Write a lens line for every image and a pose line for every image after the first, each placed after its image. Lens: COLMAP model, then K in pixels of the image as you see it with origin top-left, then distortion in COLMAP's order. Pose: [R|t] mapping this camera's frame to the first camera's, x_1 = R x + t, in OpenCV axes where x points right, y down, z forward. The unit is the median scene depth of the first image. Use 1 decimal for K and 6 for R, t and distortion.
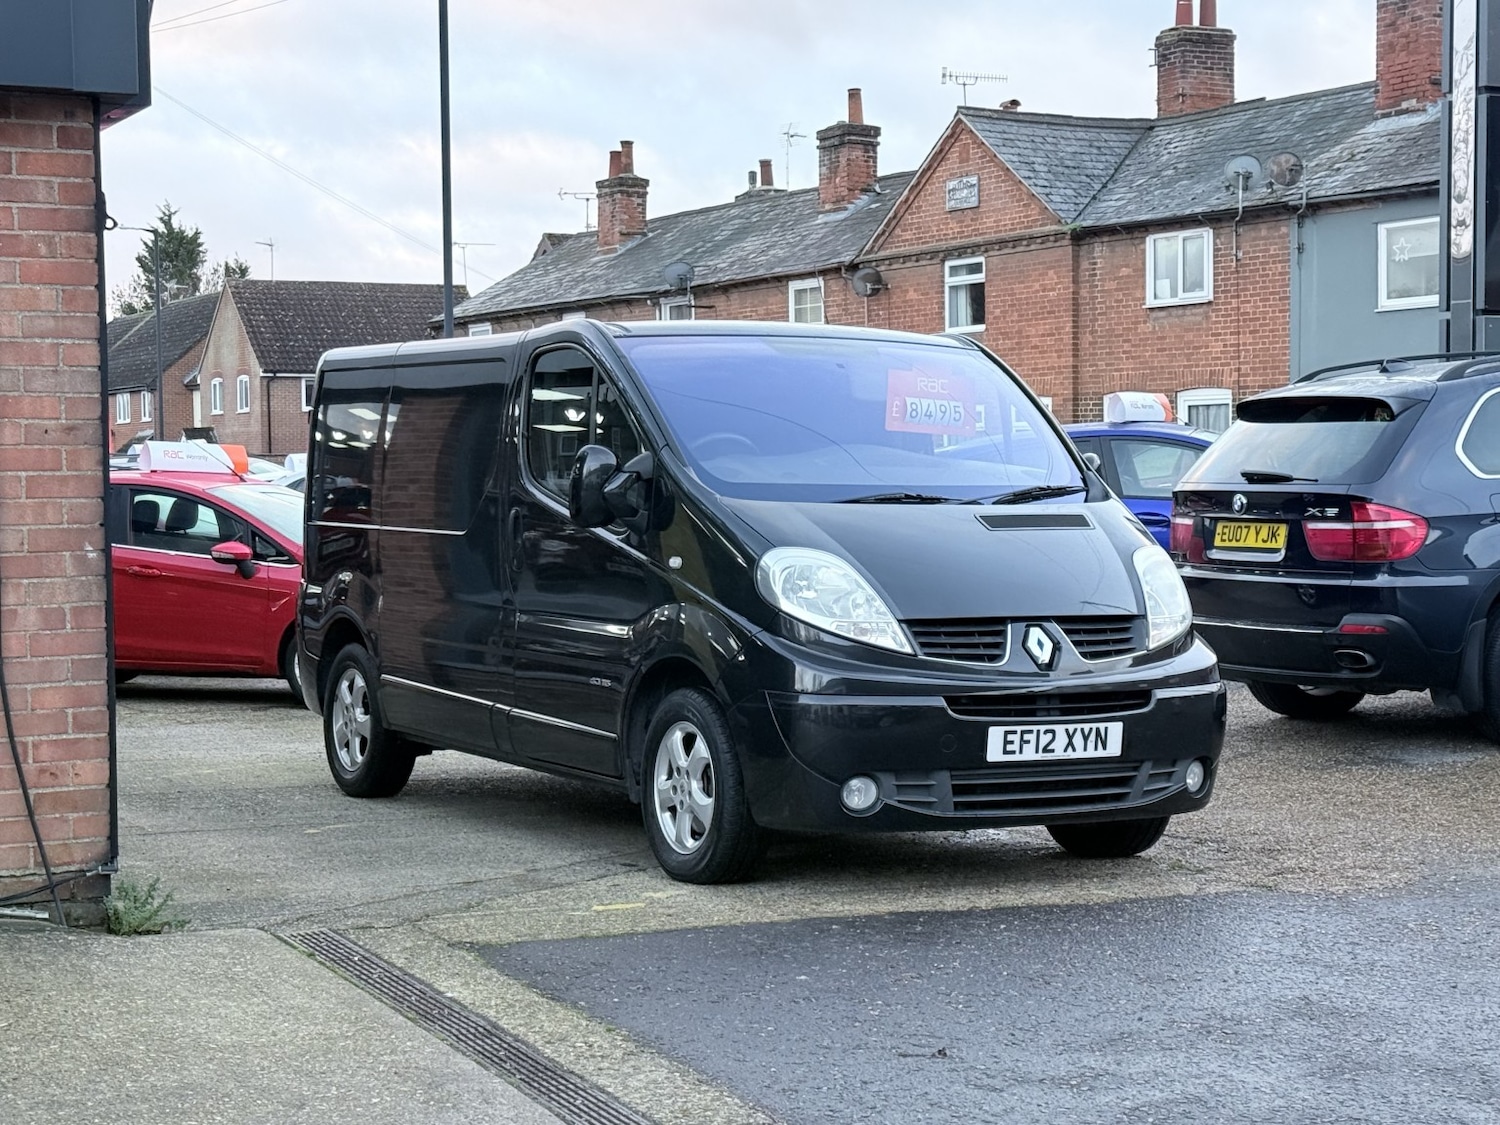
lens RADIAL K [[2739.0, 0, 750.0], [0, 2739.0, 562.5], [0, 0, 1]] dist [0.149905, -0.014699]
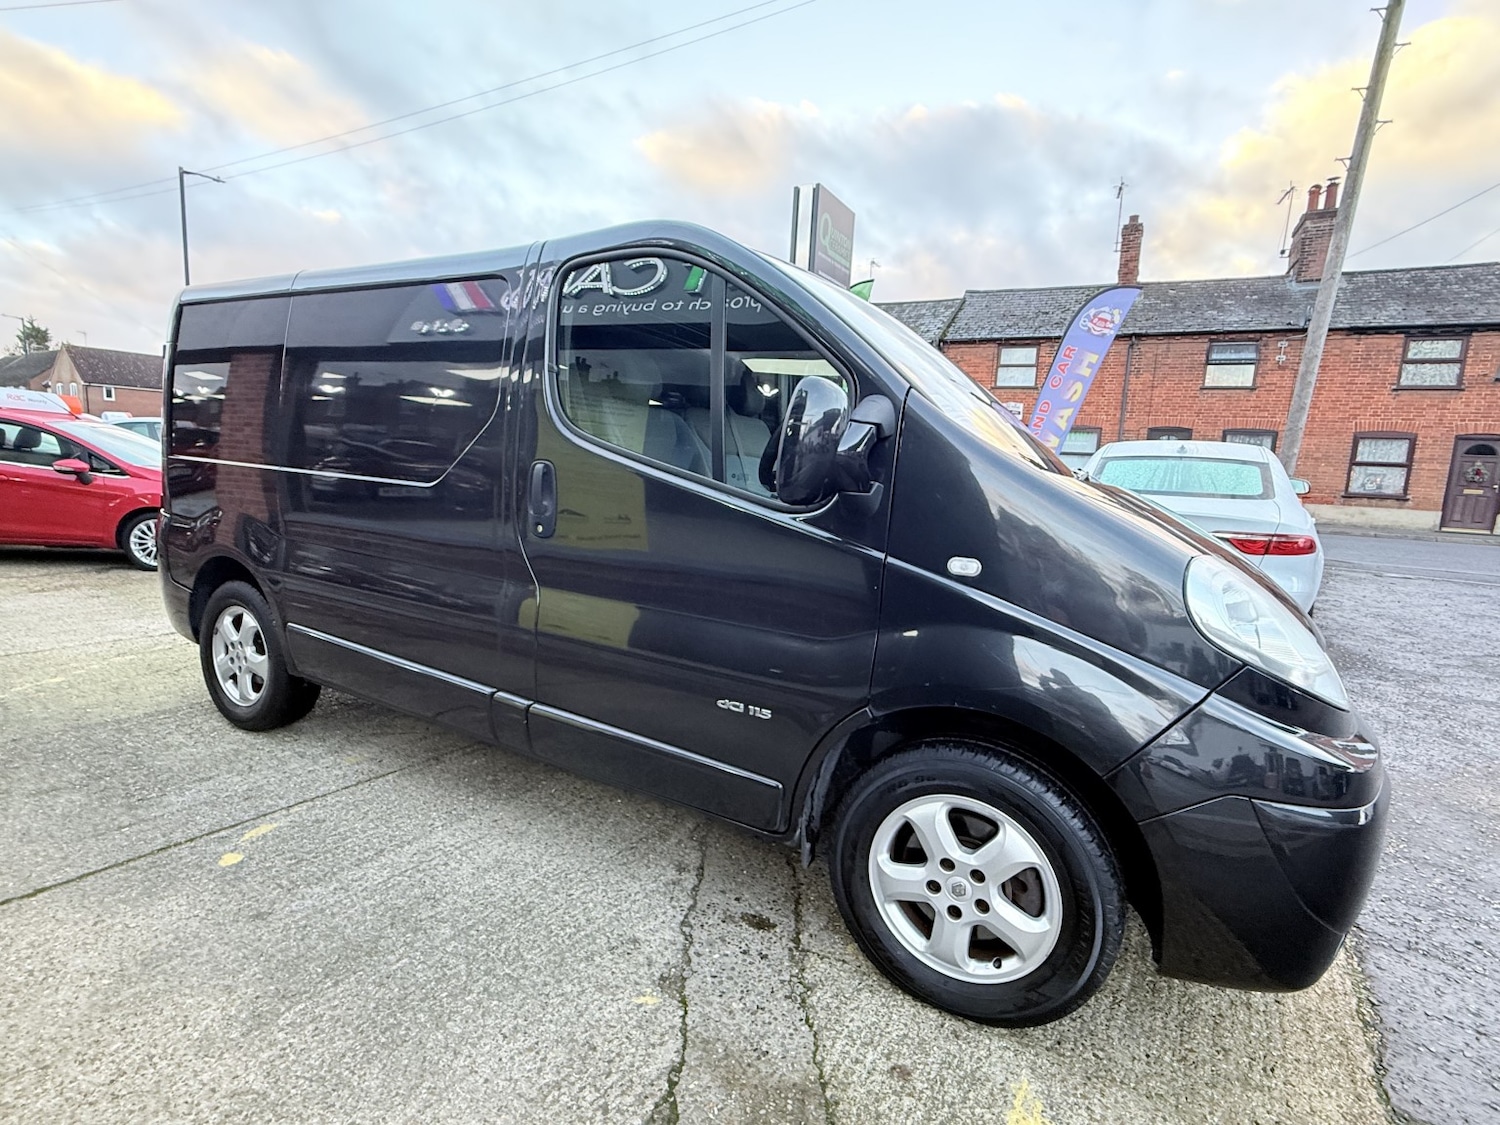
lens RADIAL K [[722.5, 0, 744.7], [0, 722.5, 564.2], [0, 0, 1]] dist [0.000990, -0.000112]
pose [[0.847386, -0.025336, 0.530372, -0.168581], [-0.040312, 0.992908, 0.111839, -0.018384], [-0.529445, -0.116151, 0.840355, 0.900186]]
